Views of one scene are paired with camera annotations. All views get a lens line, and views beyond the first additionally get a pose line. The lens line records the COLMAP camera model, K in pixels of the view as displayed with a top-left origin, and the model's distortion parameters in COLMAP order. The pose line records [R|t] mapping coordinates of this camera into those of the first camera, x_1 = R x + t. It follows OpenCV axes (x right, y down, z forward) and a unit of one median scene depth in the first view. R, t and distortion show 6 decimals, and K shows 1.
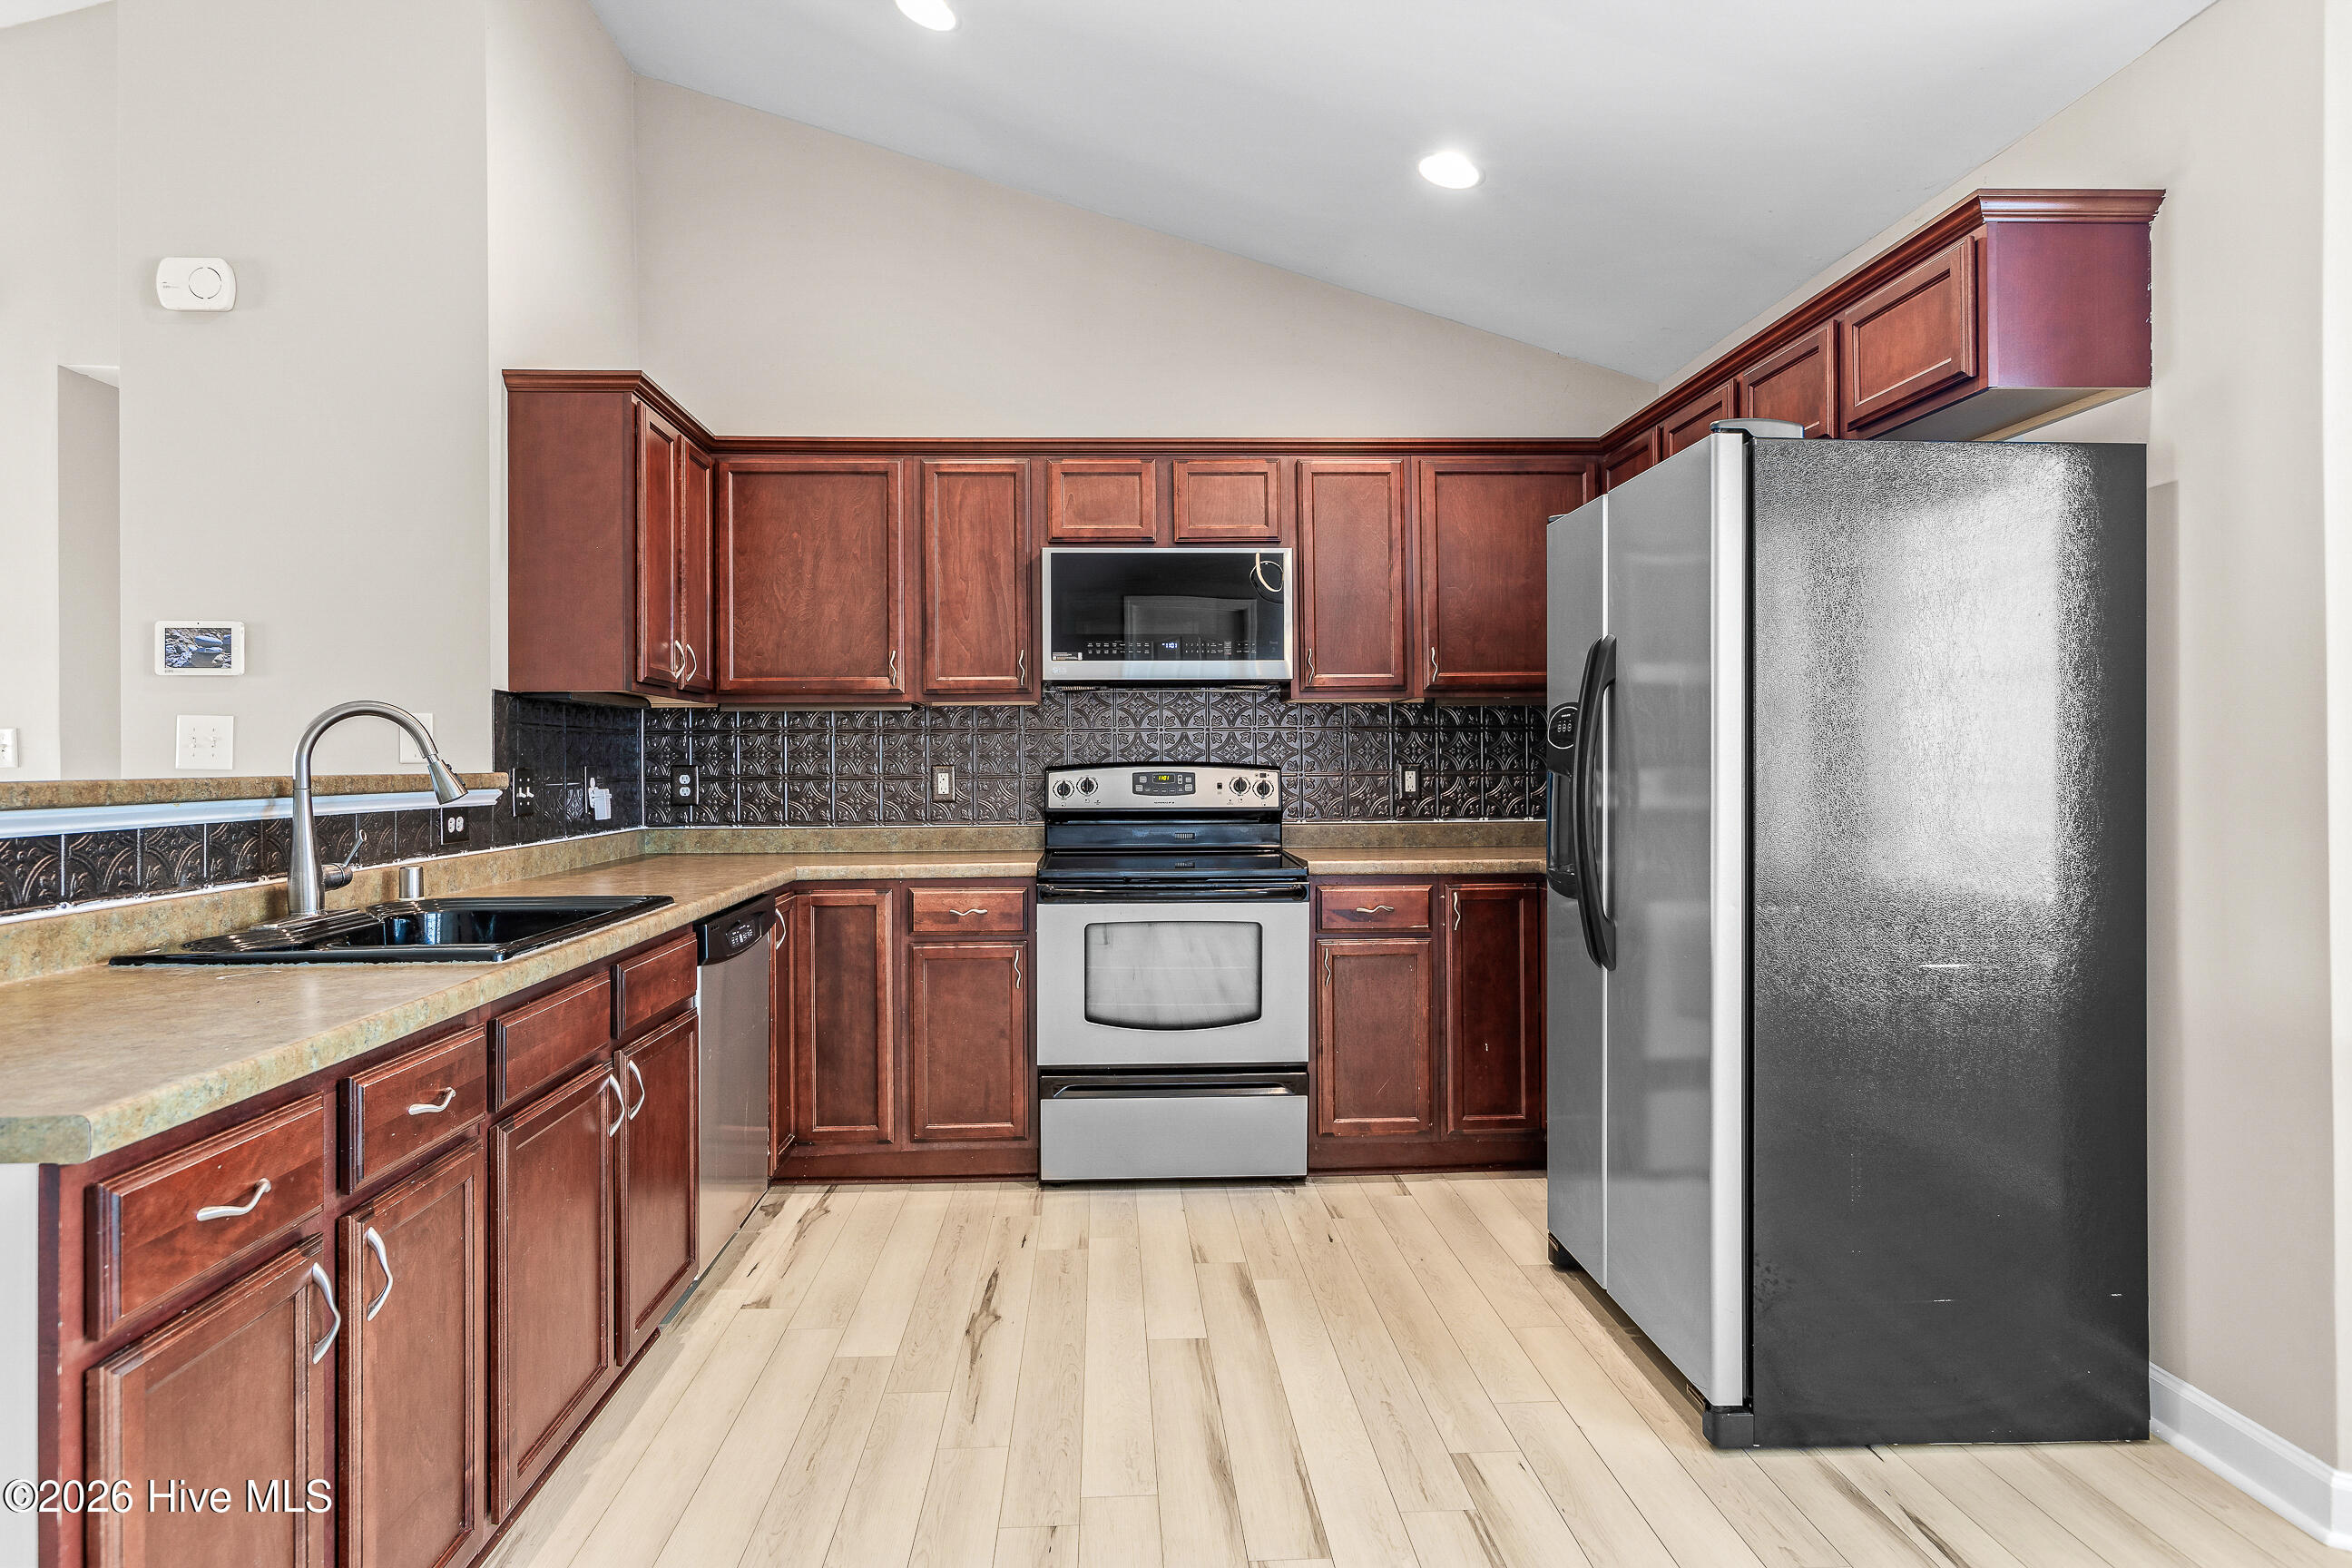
lens RADIAL K [[1369.8, 0, 1173.1], [0, 1369.8, 759.2], [0, 0, 1]] dist [0.002862, 0.000443]
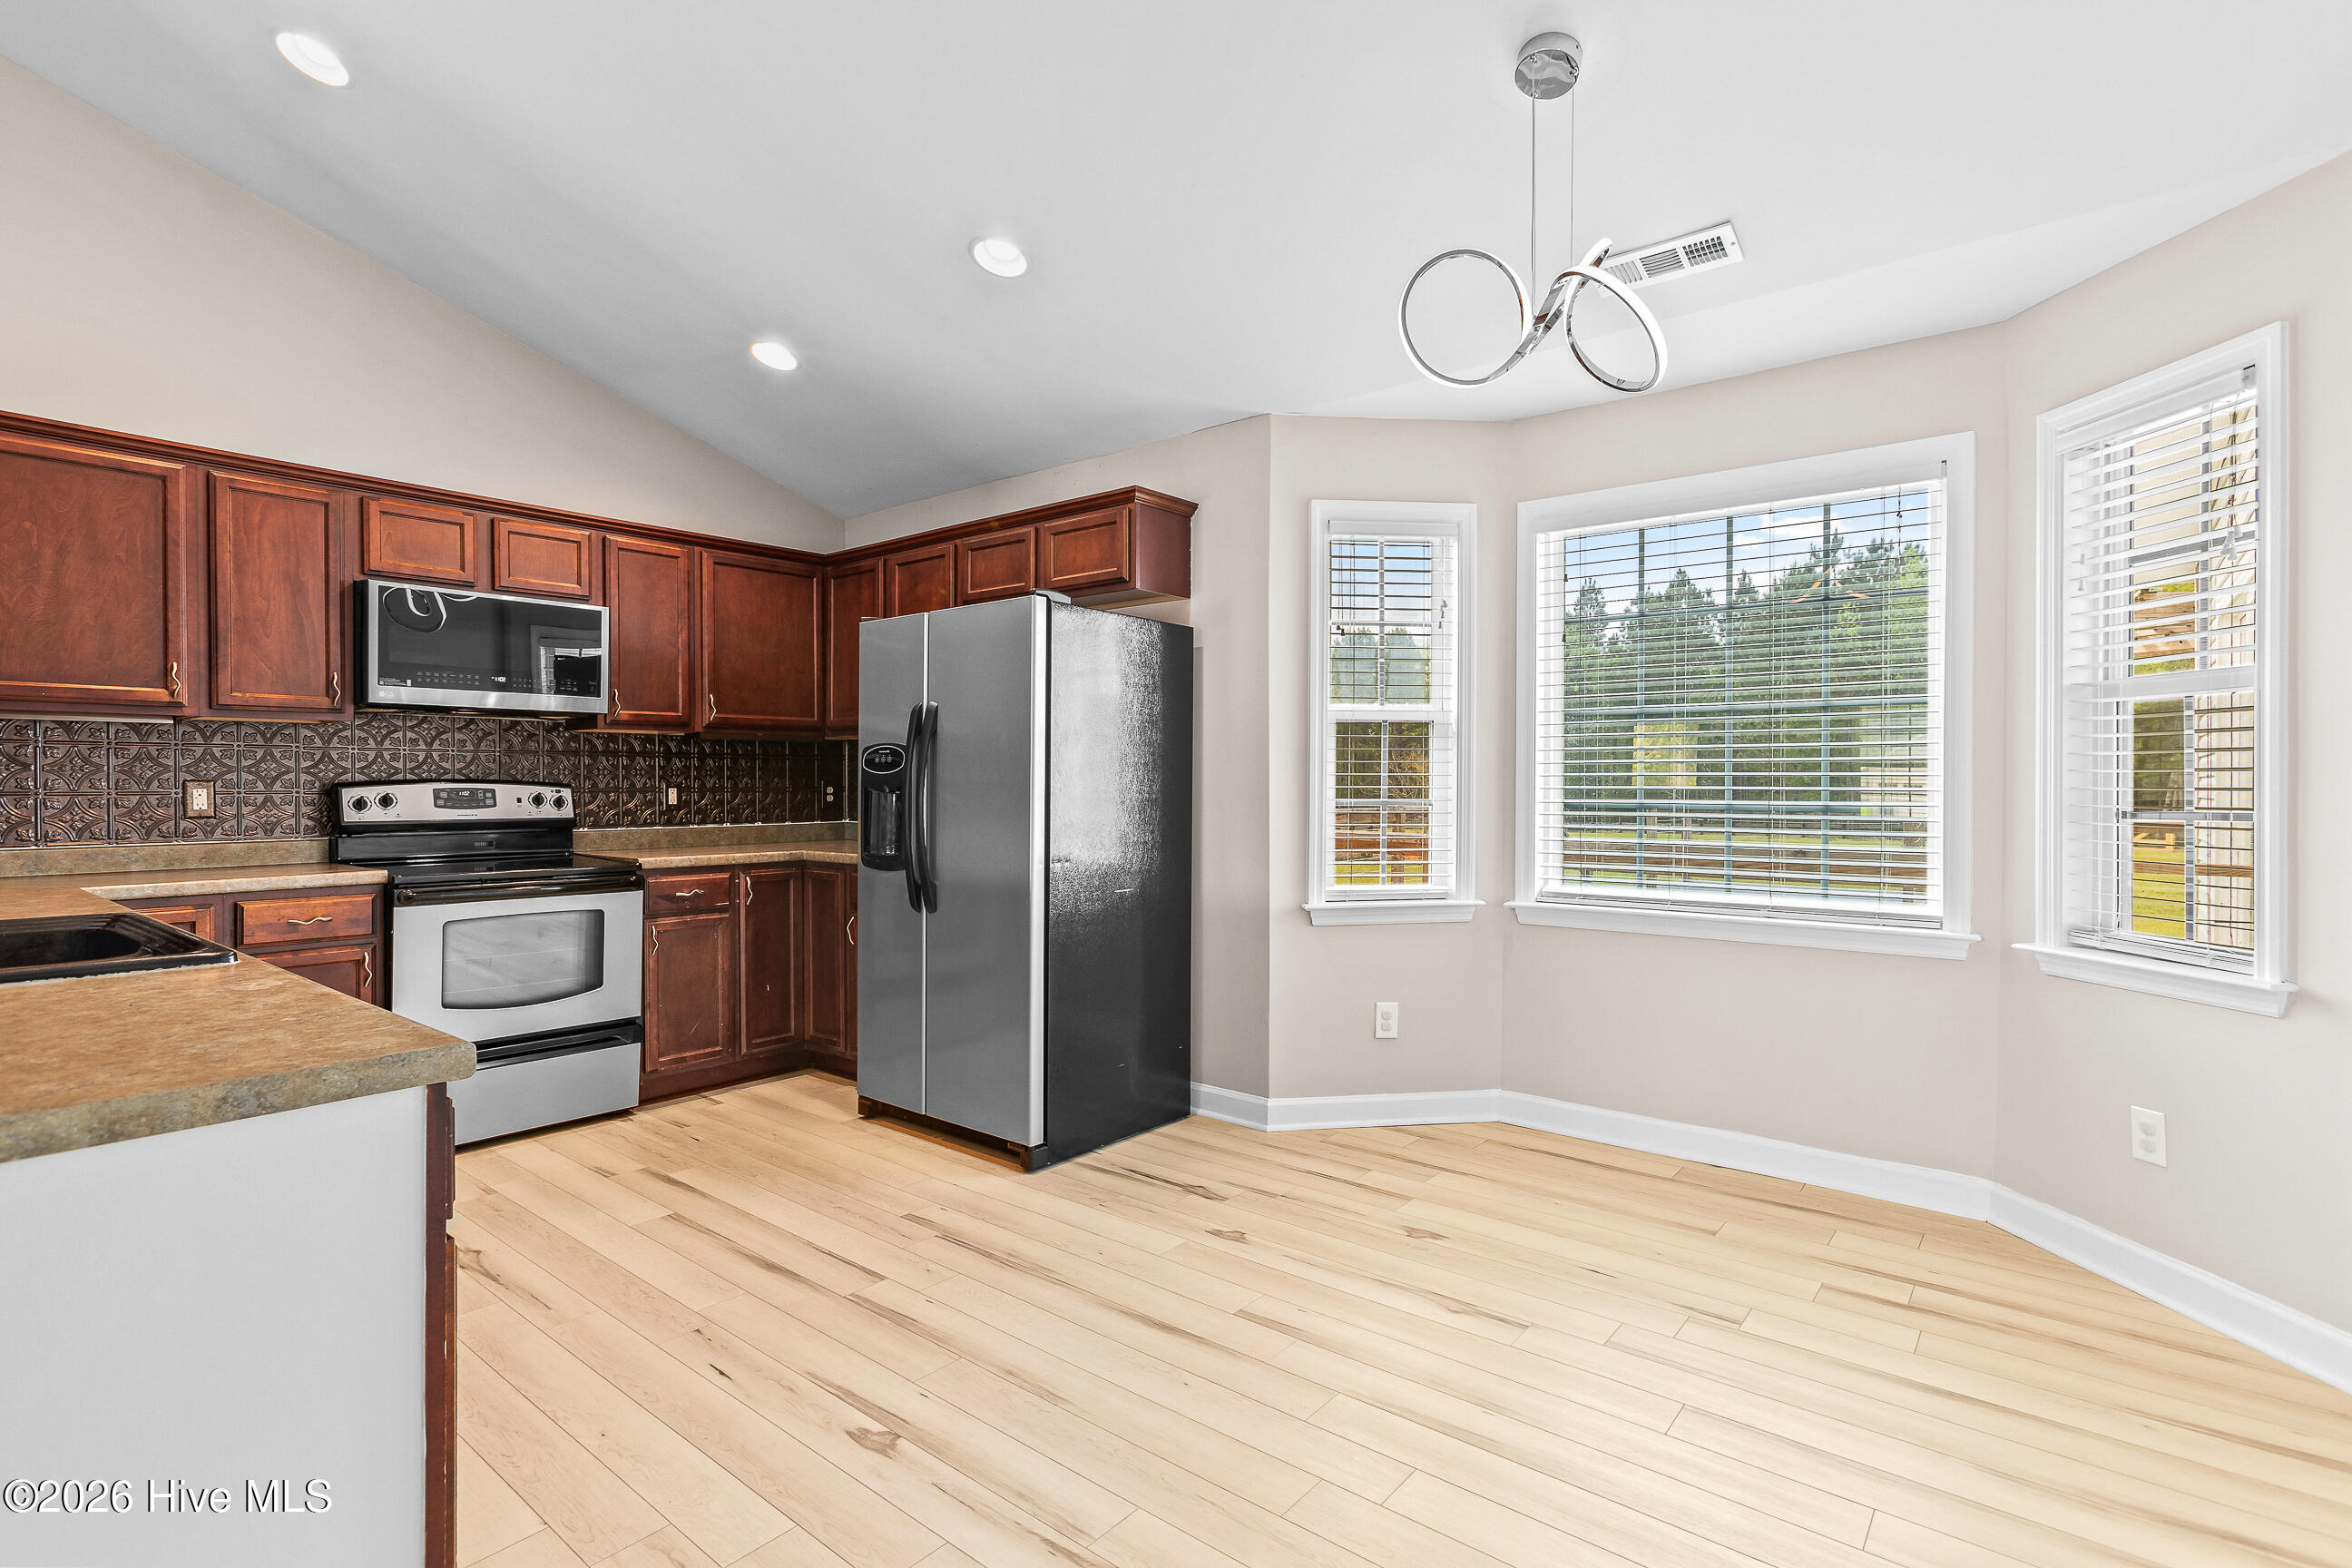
lens RADIAL K [[1119.4, 0, 1178.6], [0, 1119.4, 789.7], [0, 0, 1]] dist [-0.023908, 0.017686]
pose [[0.671591, 0.002423, 0.740918, -0.309257], [-0.007012, 0.999971, 0.003086, 0.003851], [-0.740889, -0.007267, 0.671588, -0.057641]]
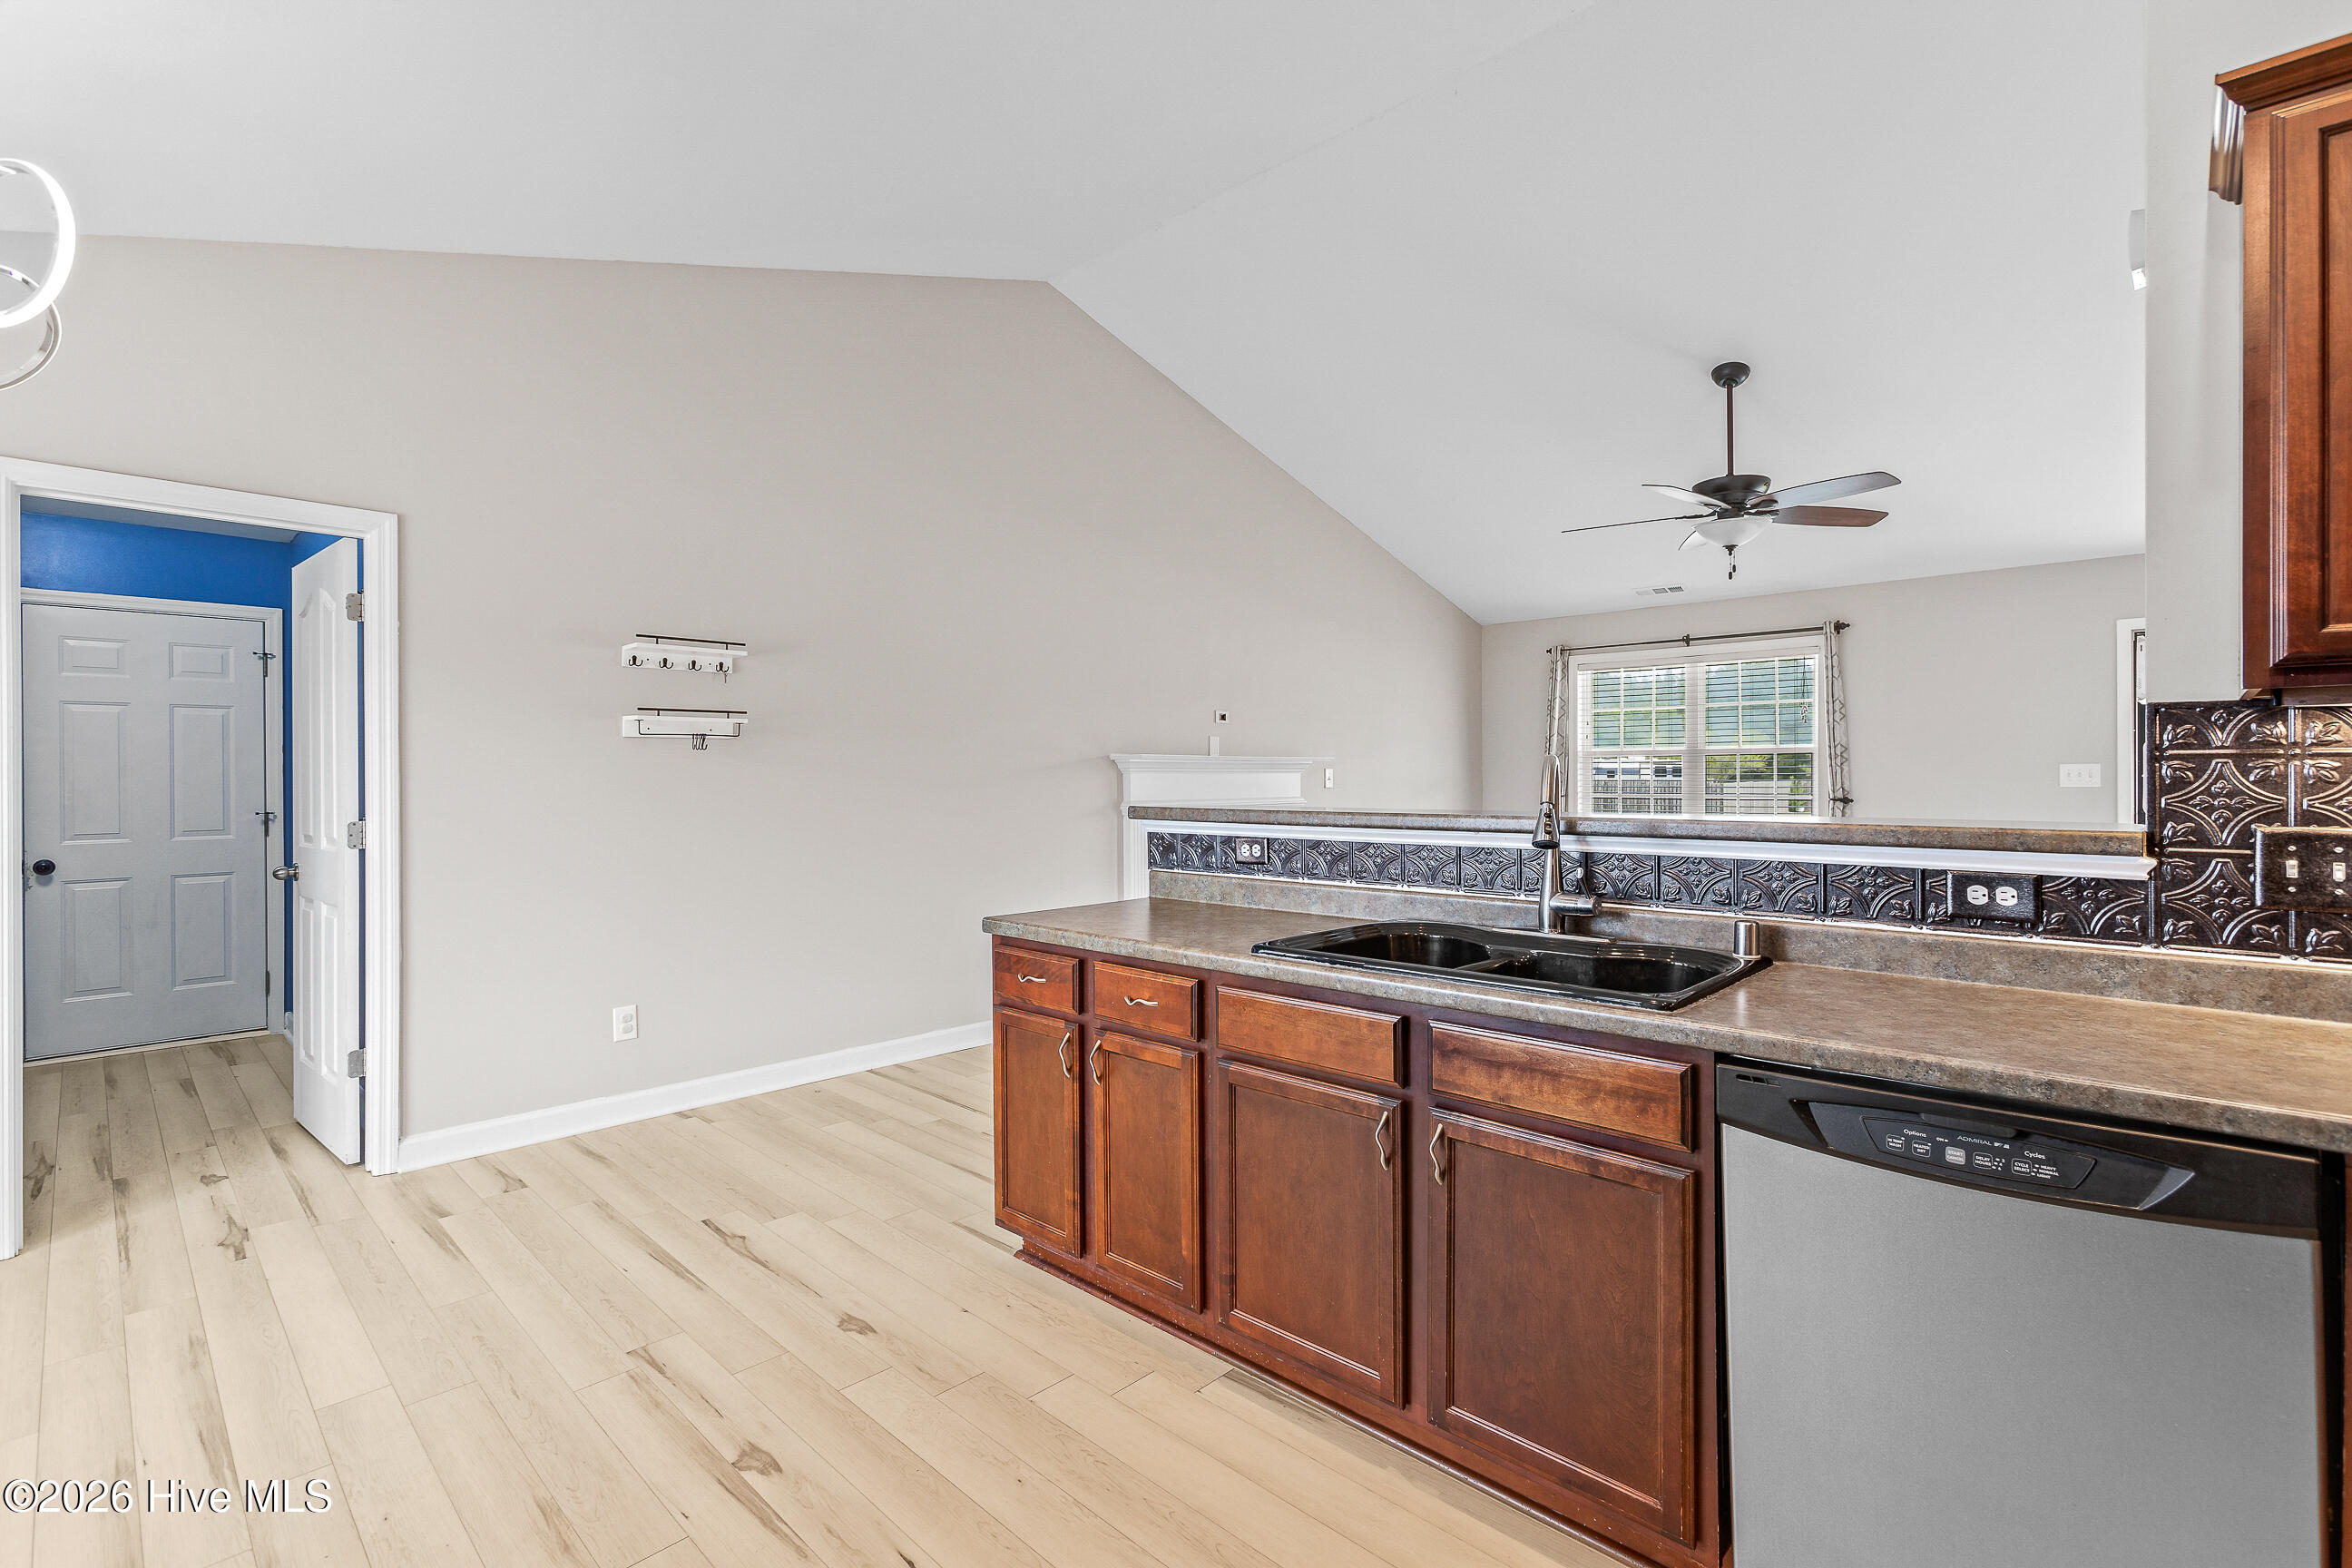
lens RADIAL K [[1077.4, 0, 1172.1], [0, 1077.4, 774.4], [0, 0, 1]] dist [-0.003988, 0.007863]
pose [[-0.738451, 0.009065, -0.674246, 0.148416], [0.010049, 0.999947, 0.002439, -0.015912], [0.674232, -0.004974, -0.738503, 0.849754]]
